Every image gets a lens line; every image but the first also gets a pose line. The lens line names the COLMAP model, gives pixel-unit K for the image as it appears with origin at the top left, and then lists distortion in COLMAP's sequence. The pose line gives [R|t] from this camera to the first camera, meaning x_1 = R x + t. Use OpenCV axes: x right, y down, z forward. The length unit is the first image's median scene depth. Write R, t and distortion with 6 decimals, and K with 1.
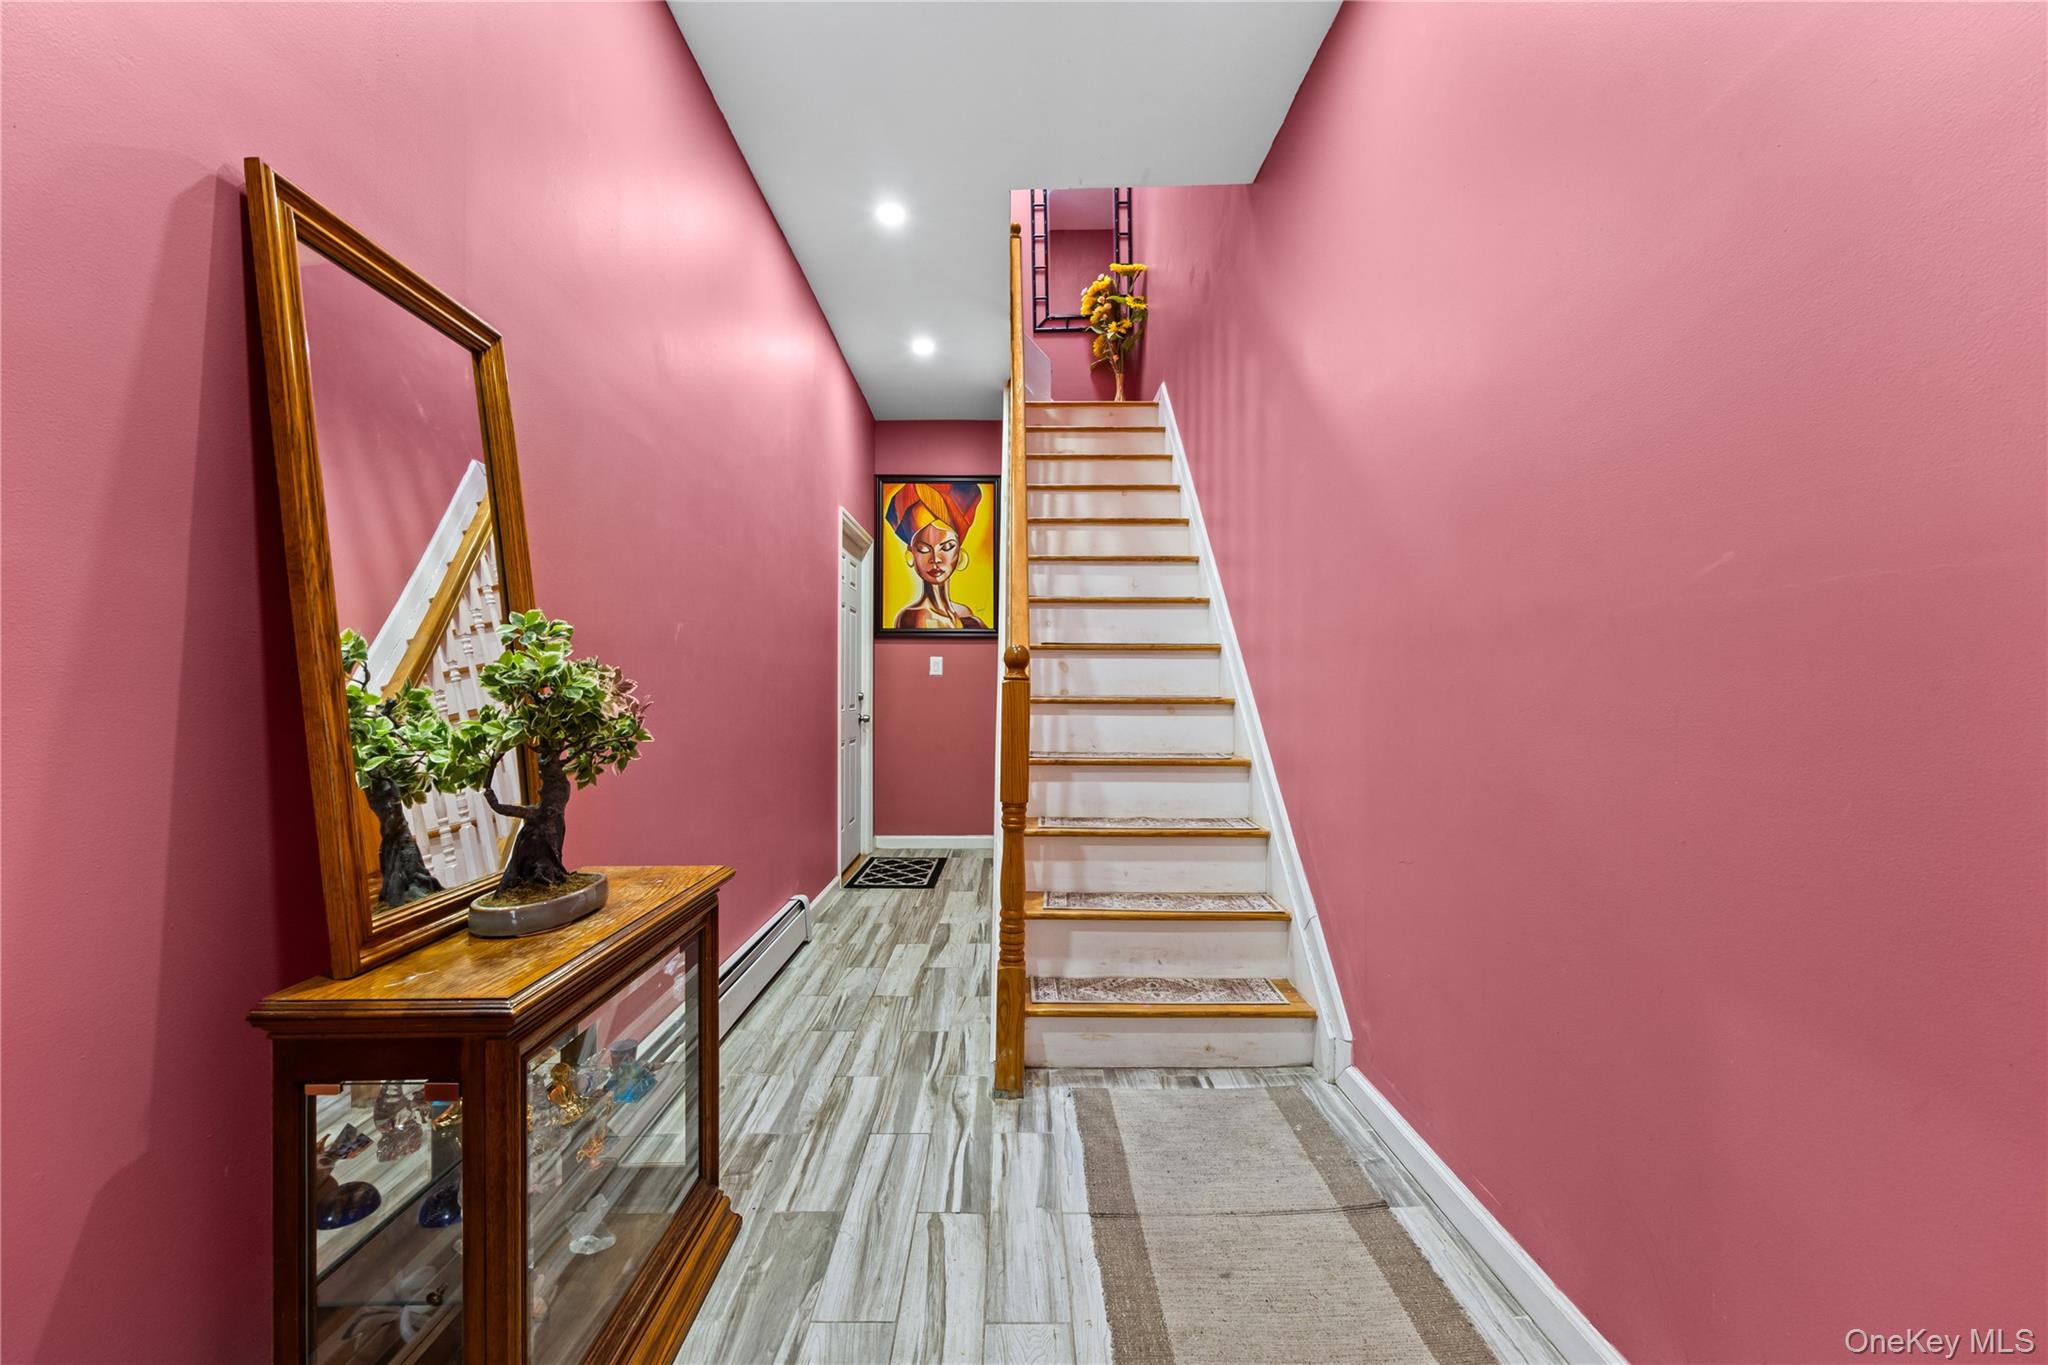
lens RADIAL K [[833.0, 0, 1012.0], [0, 833.0, 685.9], [0, 0, 1]] dist [-0.009711, 0.000128]
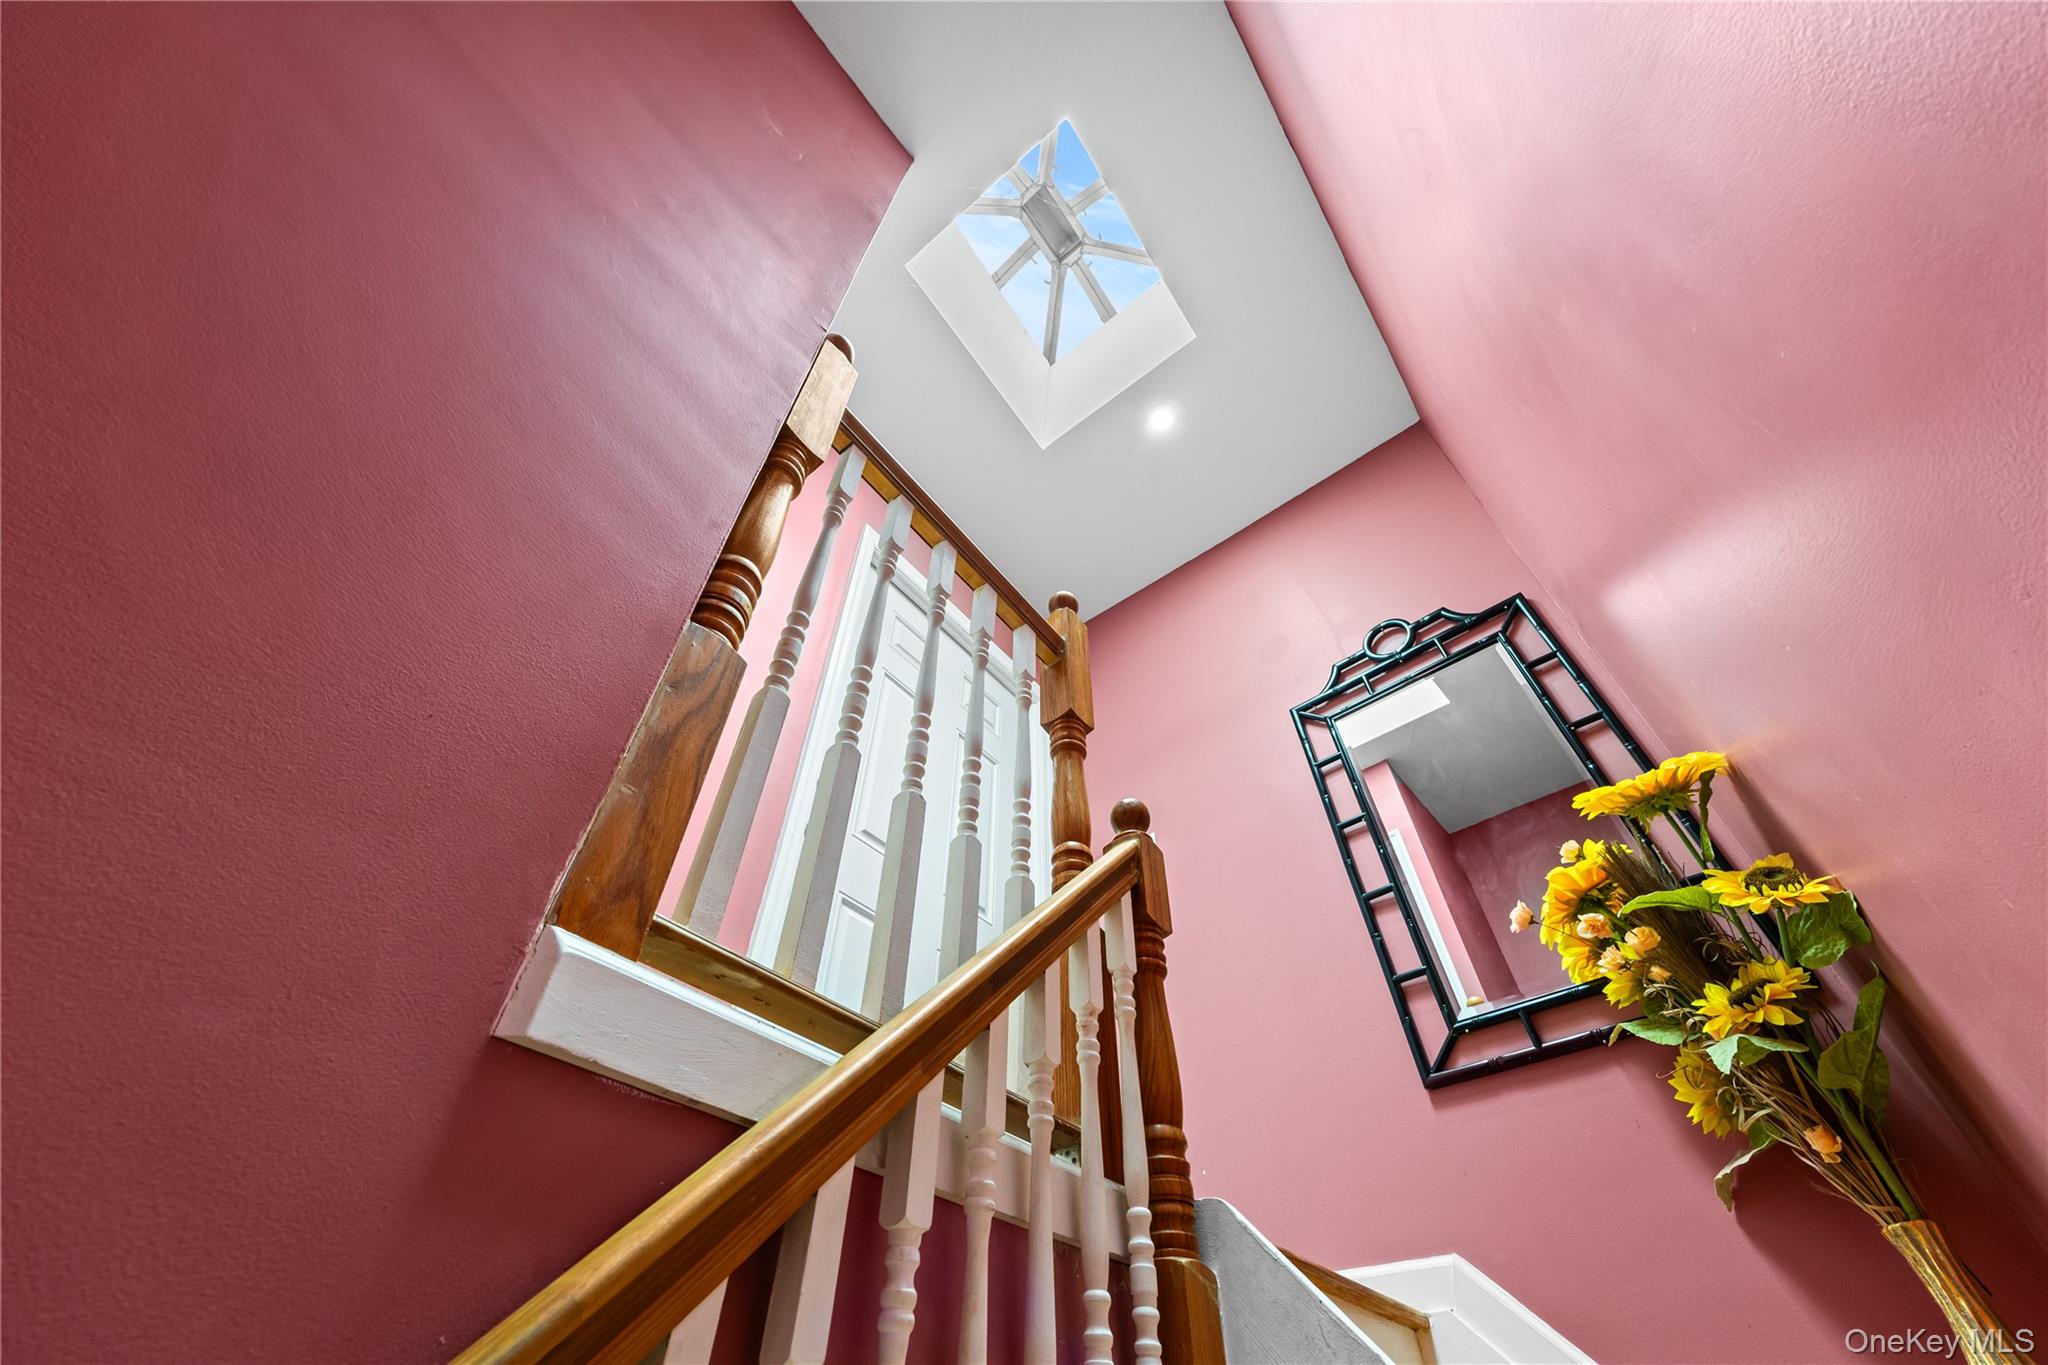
lens RADIAL K [[833.0, 0, 1012.0], [0, 833.0, 685.9], [0, 0, 1]] dist [-0.009711, 0.000128]
pose [[0.794050, -0.440180, -0.419198, 0.100337], [-0.001285, 0.688420, -0.725311, -0.324221], [0.607851, 0.576472, 0.546074, 0.696482]]
